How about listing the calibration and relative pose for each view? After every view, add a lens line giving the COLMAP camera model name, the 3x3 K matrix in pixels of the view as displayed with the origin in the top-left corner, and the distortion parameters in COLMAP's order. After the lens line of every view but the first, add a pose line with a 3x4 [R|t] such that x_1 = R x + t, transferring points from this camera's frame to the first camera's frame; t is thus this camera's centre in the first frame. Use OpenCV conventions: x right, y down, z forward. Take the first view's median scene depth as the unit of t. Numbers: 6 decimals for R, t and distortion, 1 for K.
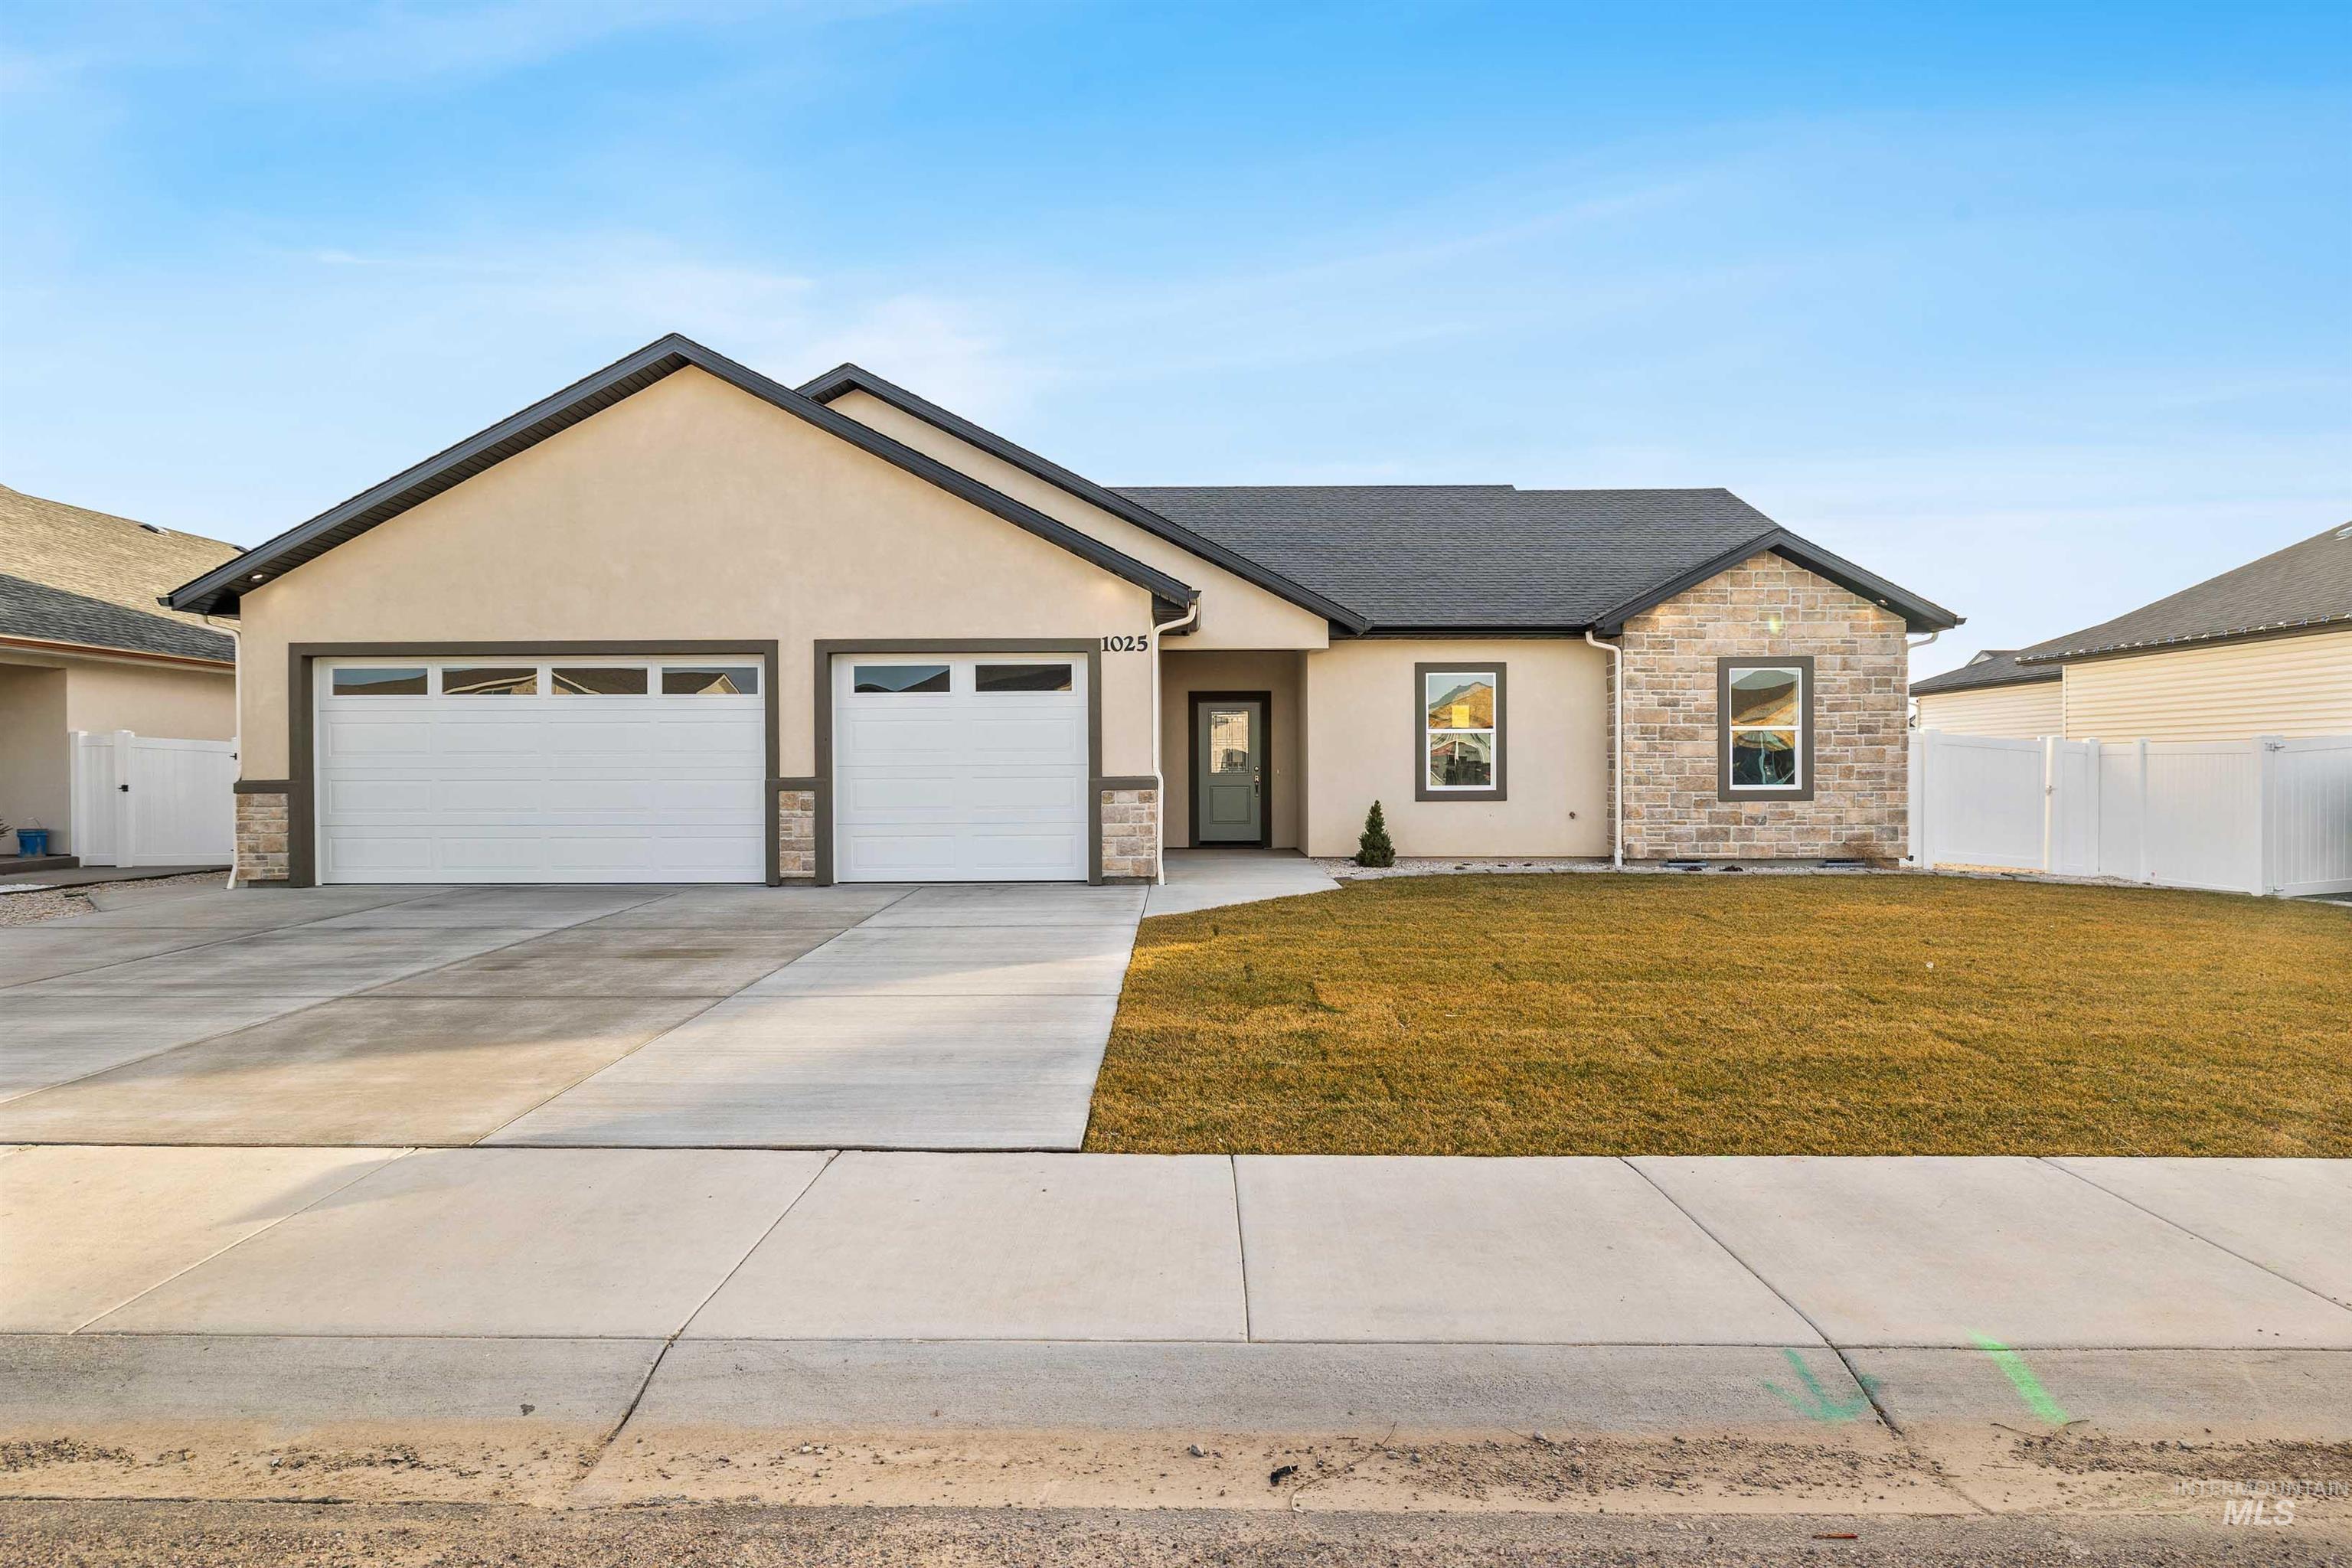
lens RADIAL K [[1242.9, 0, 1165.0], [0, 1242.9, 793.1], [0, 0, 1]] dist [-0.008367, 0.000880]
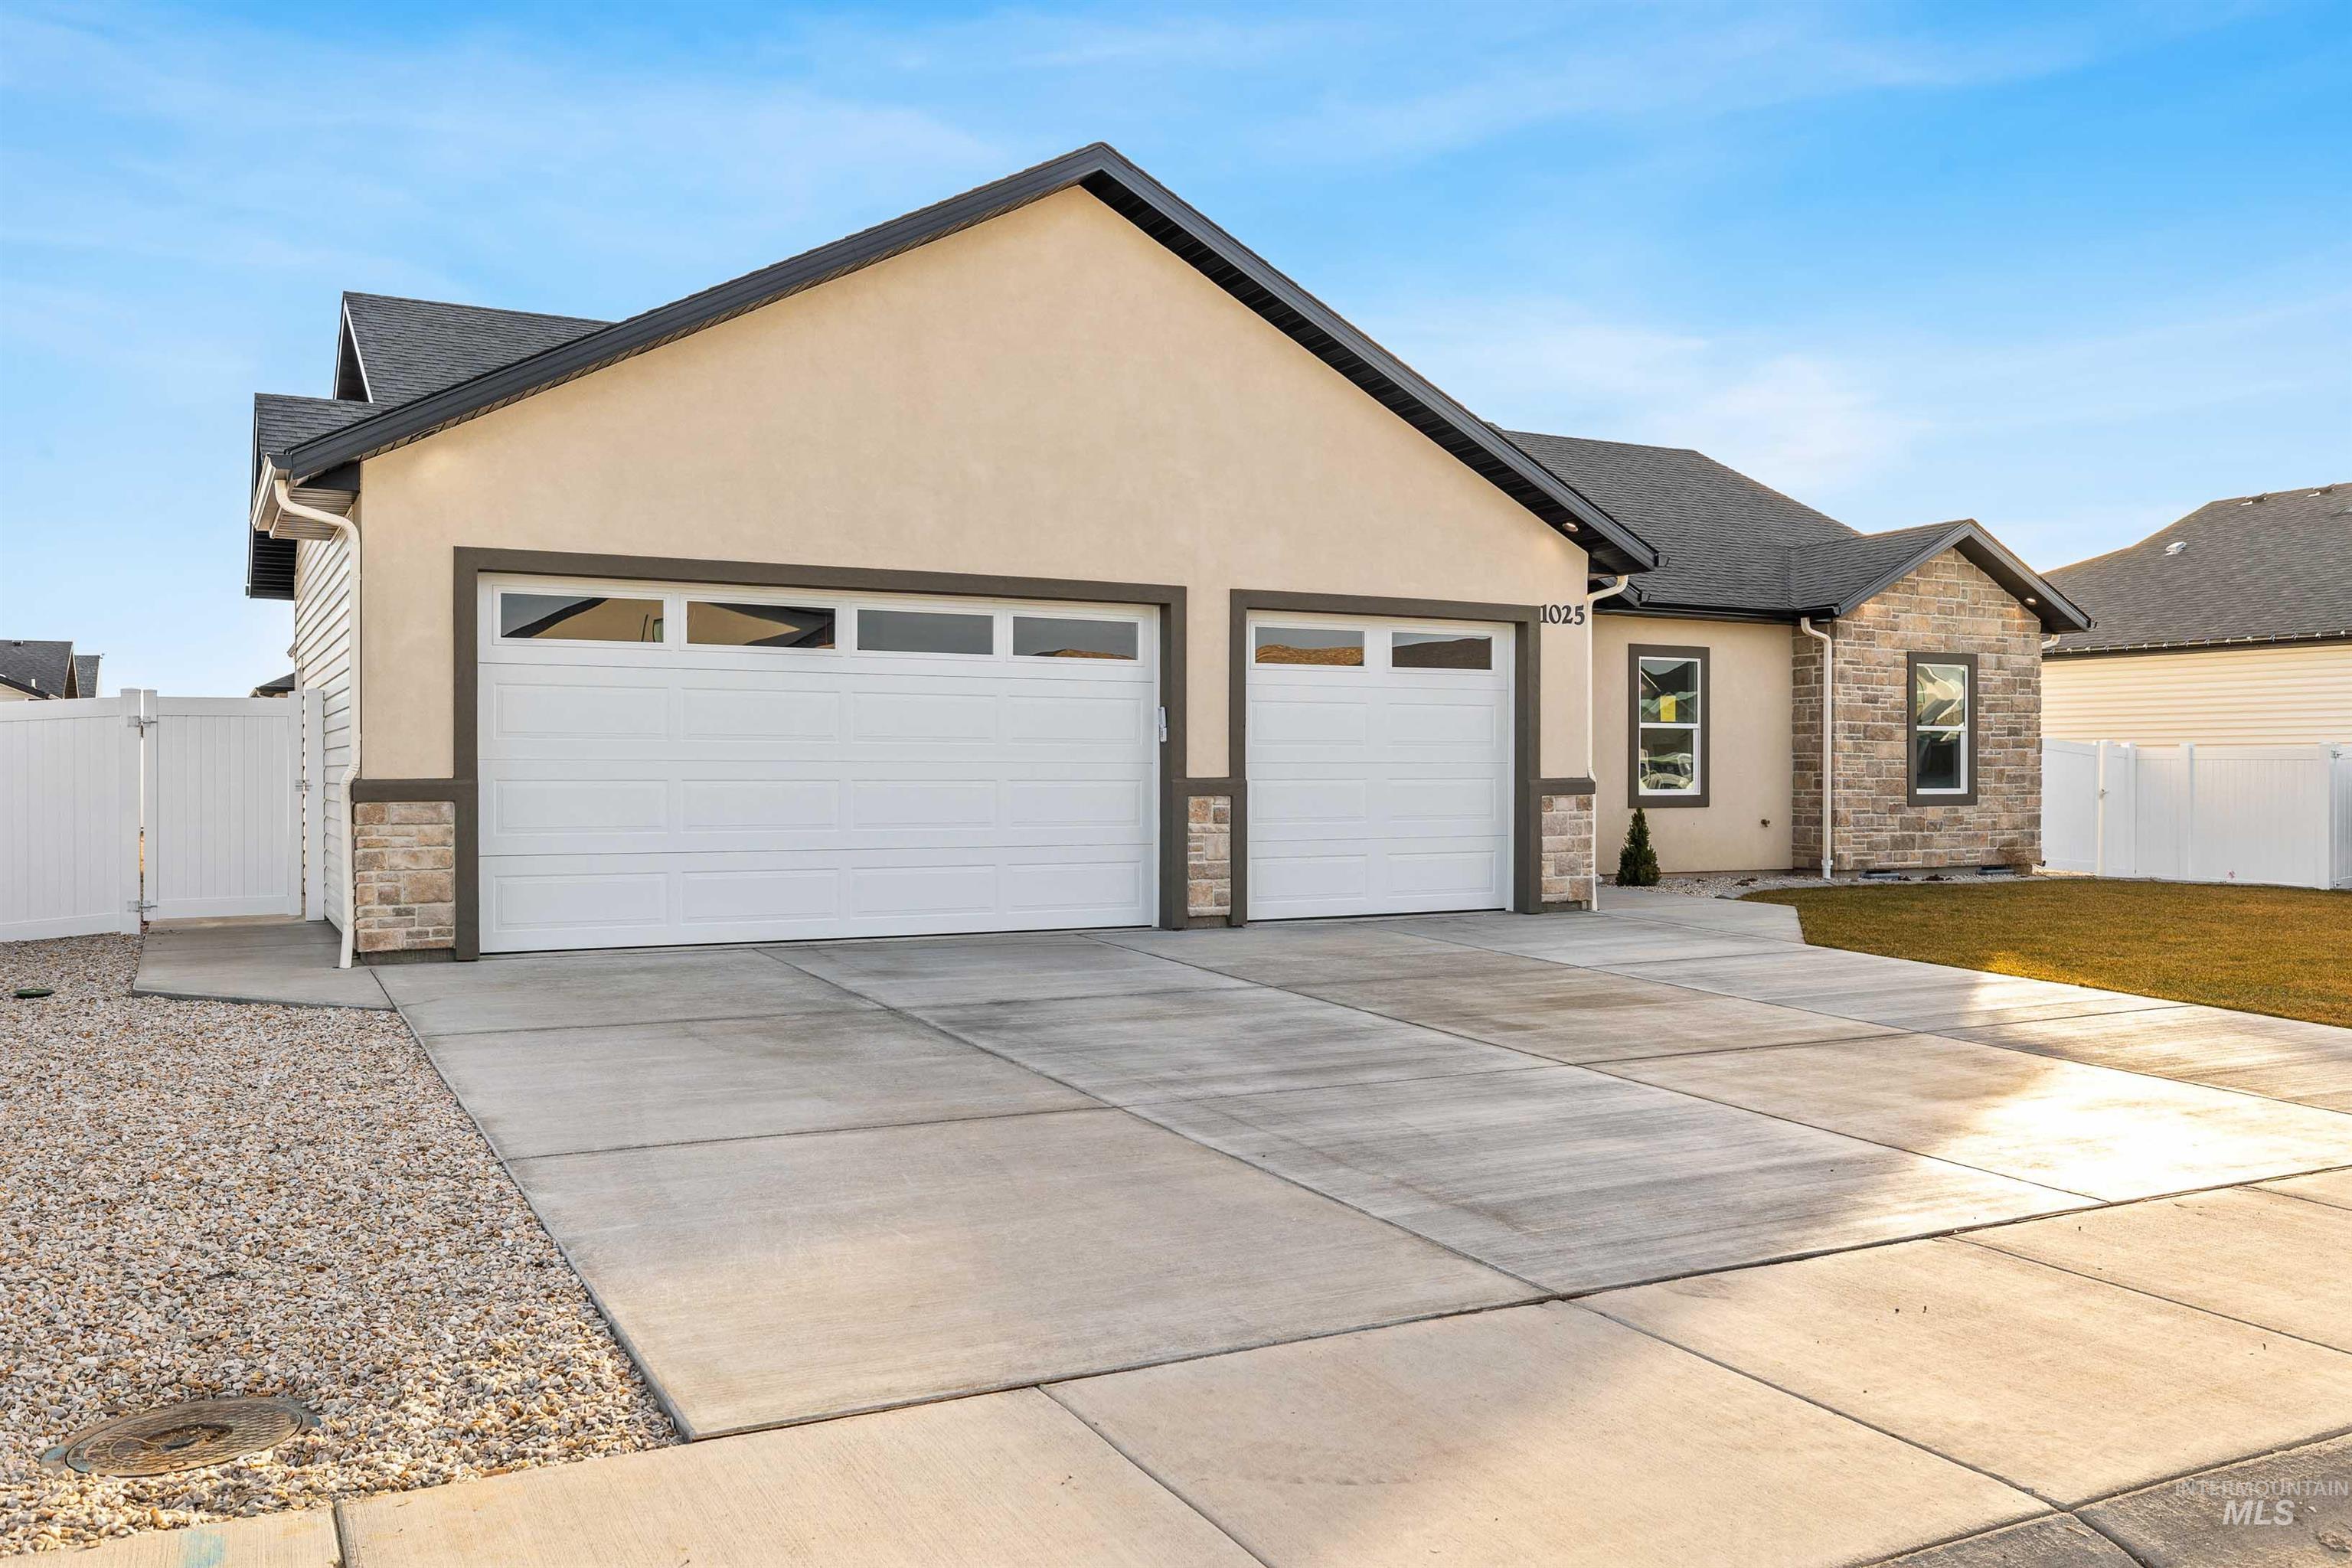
lens RADIAL K [[1880.0, 0, 1184.0], [0, 1880.0, 766.1], [0, 0, 1]] dist [-0.026241, -0.007127]
pose [[0.871342, 0.006543, 0.490633, -0.828480], [0.002345, 0.999844, -0.017498, -0.000286], [-0.490671, 0.016397, 0.871190, 0.051483]]
